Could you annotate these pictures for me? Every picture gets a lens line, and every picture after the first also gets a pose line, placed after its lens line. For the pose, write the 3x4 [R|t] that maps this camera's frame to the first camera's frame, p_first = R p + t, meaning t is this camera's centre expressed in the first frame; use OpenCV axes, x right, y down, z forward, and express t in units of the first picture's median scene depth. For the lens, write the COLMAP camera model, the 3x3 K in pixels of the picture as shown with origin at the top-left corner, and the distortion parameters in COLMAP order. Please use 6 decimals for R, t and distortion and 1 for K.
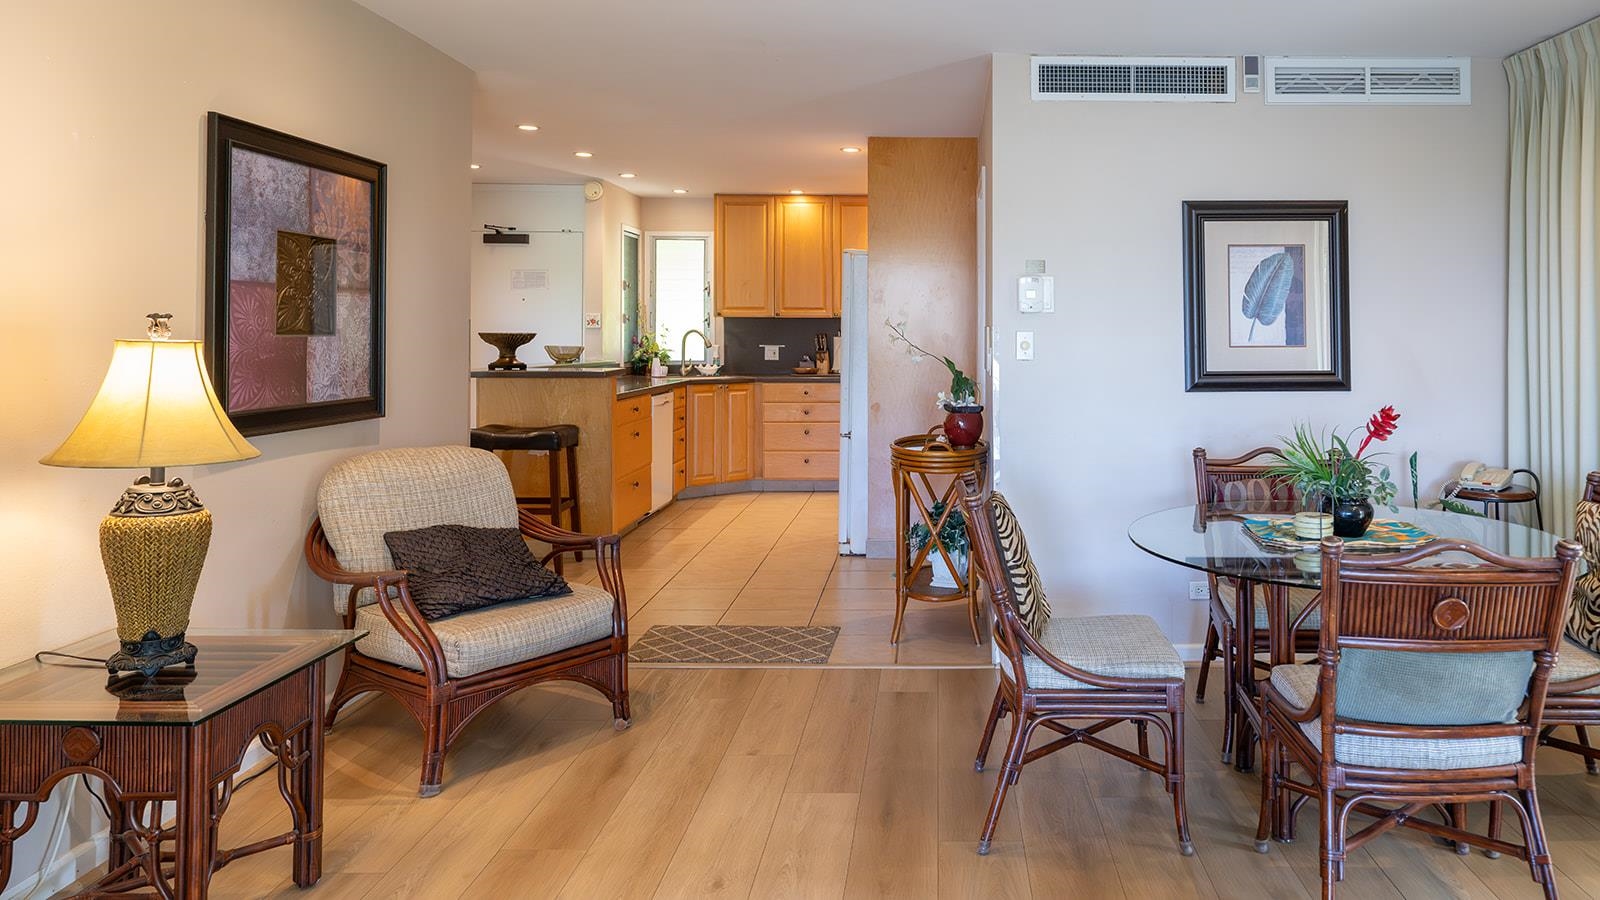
lens RADIAL K [[1033.0, 0, 799.9], [0, 1033.0, 347.5], [0, 0, 1]] dist [-0.001875, -0.000898]
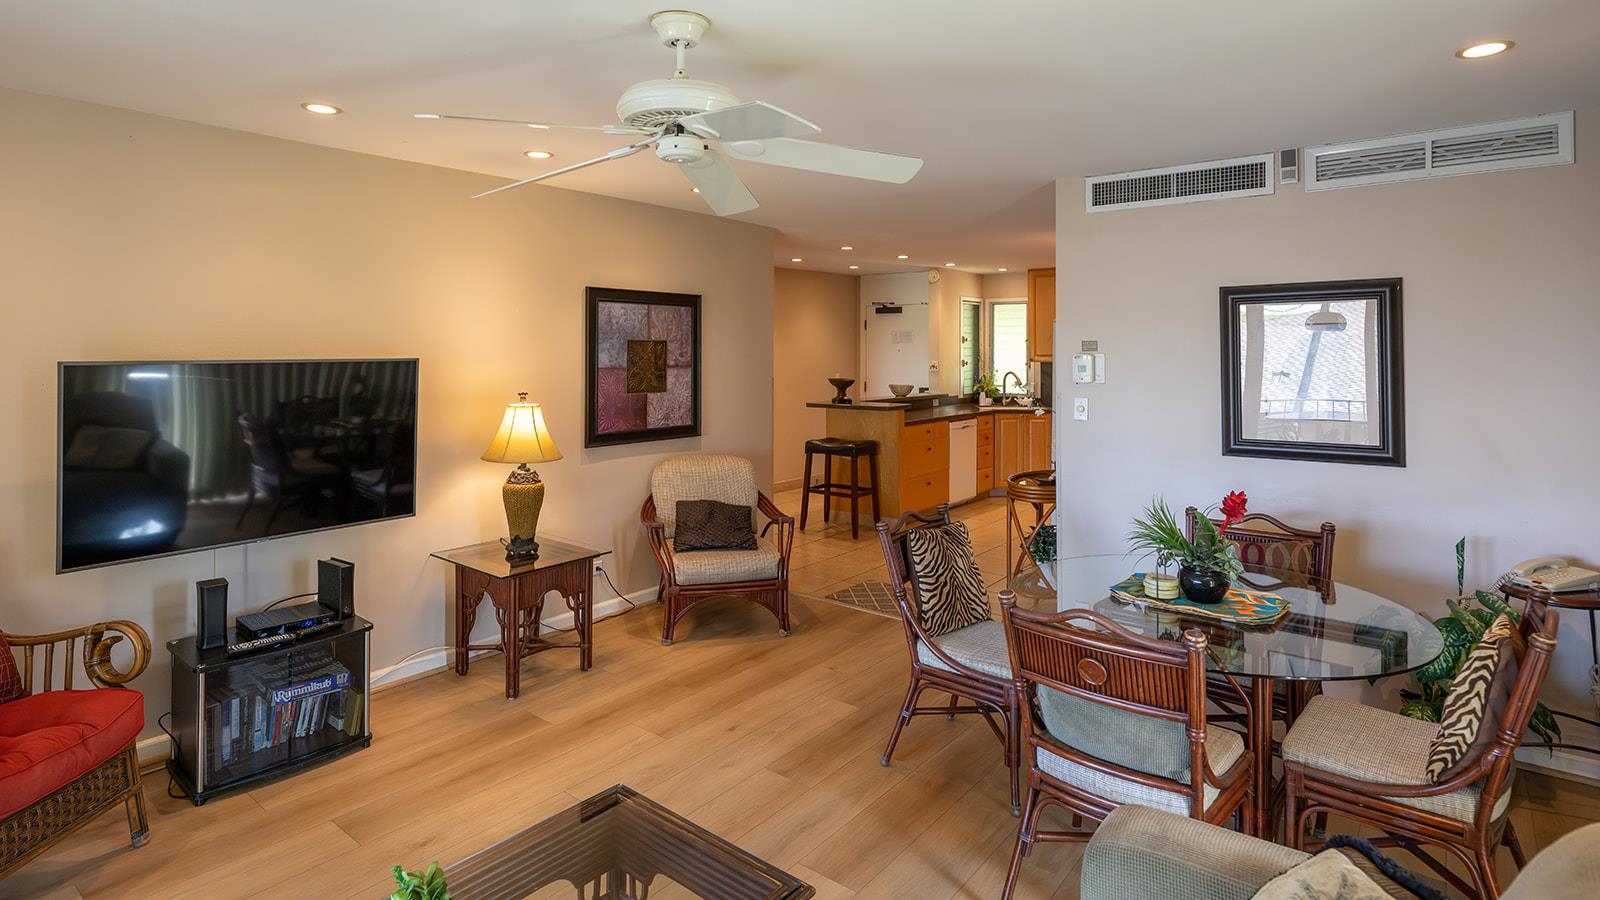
lens RADIAL K [[791.8, 0, 802.8], [0, 791.8, 363.1], [0, 0, 1]] dist [-0.000923, -0.000420]
pose [[0.779919, 0.005003, -0.625860, 0.560664], [0.003633, 0.999915, 0.012520, -0.071333], [0.625869, -0.012038, 0.779835, 0.033920]]
